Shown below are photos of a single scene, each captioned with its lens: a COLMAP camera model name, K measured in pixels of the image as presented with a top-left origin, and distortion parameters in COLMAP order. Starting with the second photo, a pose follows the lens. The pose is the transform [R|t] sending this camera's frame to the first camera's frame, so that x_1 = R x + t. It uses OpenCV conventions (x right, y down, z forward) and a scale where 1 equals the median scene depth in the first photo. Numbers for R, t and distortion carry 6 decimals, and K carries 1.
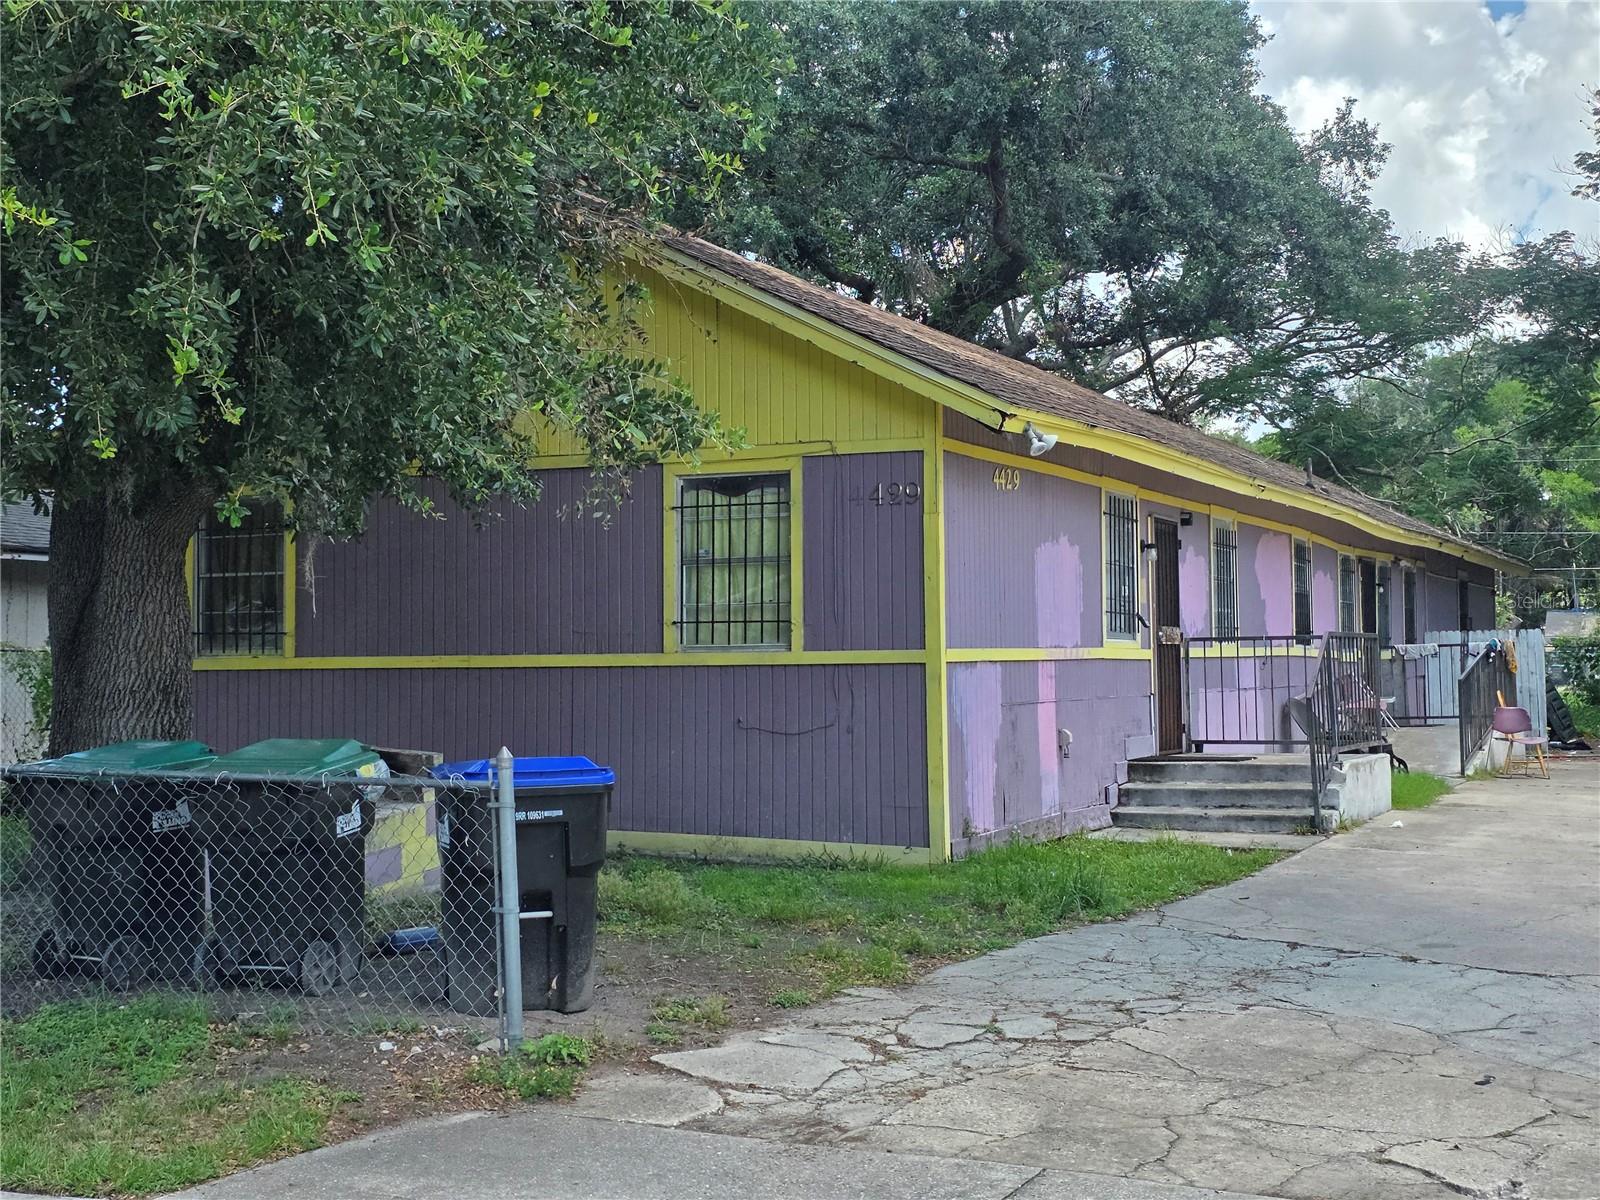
lens RADIAL K [[2181.6, 0, 756.1], [0, 2181.6, 591.2], [0, 0, 1]] dist [0.174431, -0.448345]
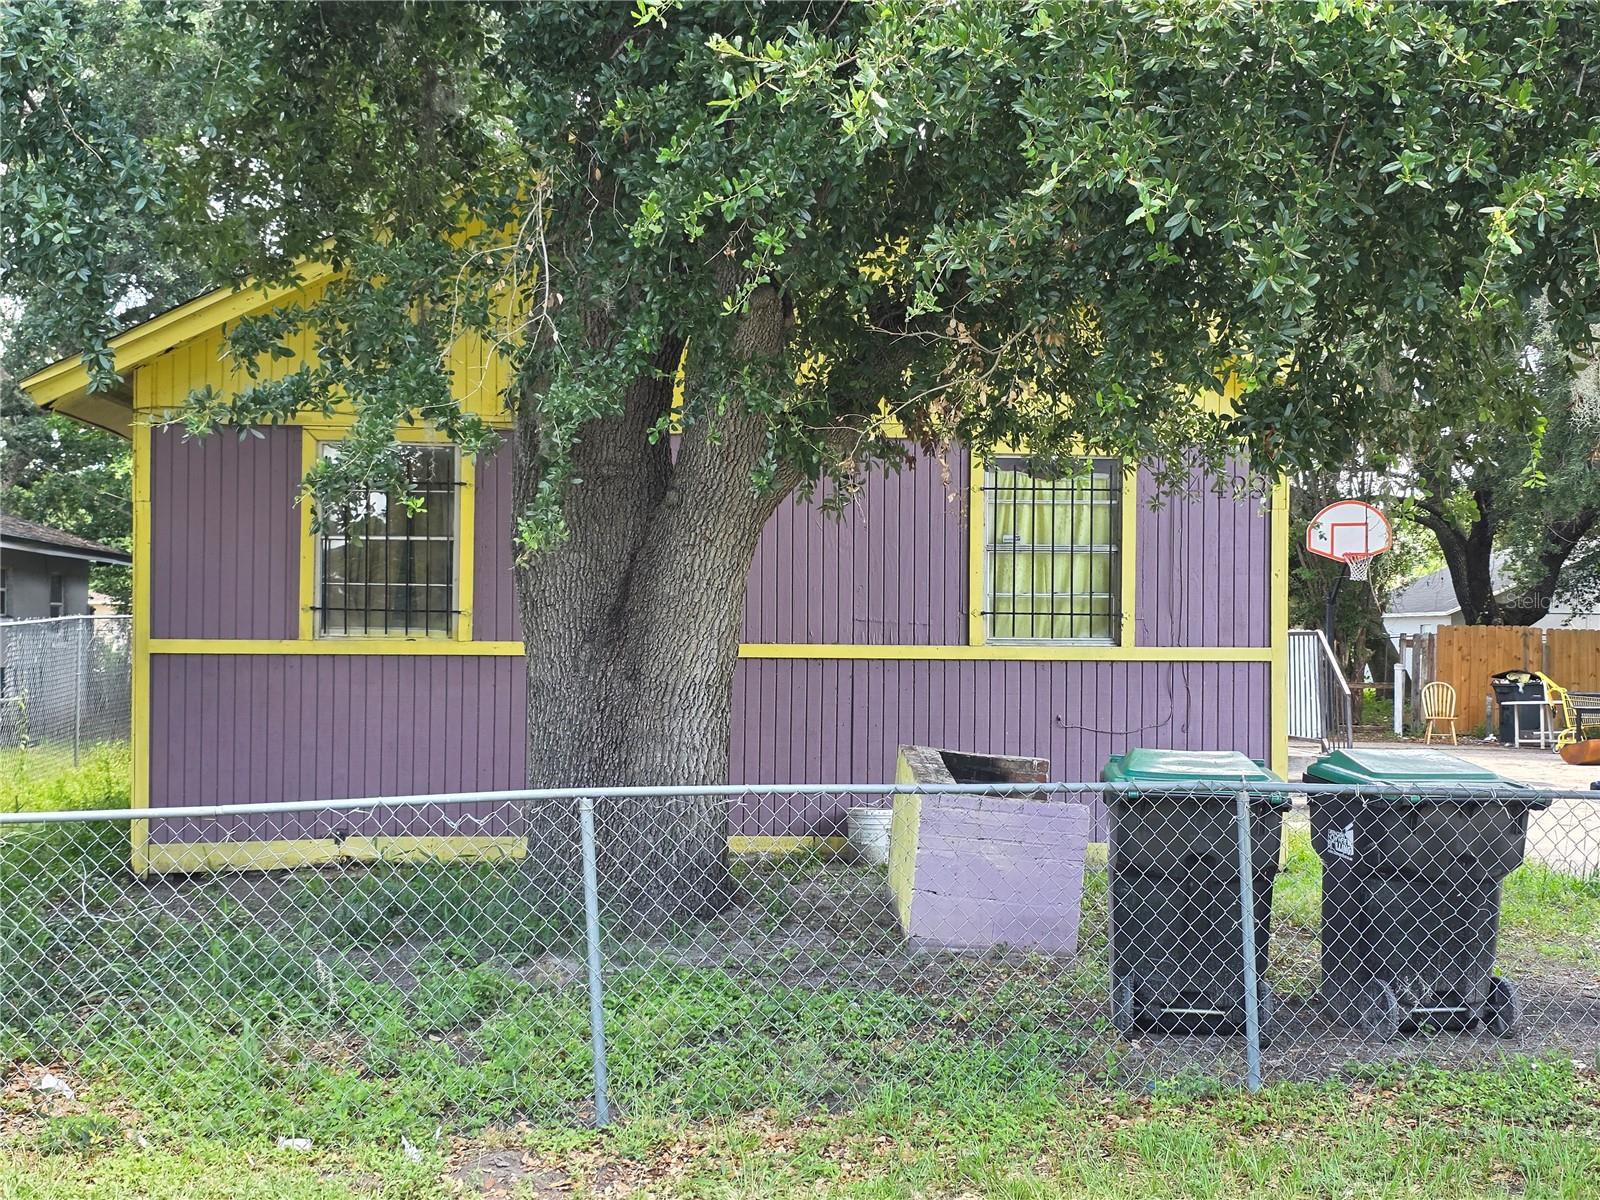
lens RADIAL K [[2192.2, 0, 800.0], [0, 2192.2, 600.0], [0, 0, 1]] dist [0.141035, -0.405632]
pose [[0.856967, 0.025845, 0.514723, -0.591001], [-0.033816, 0.999409, 0.006119, 0.006090], [-0.514261, -0.022650, 0.857335, 0.248204]]
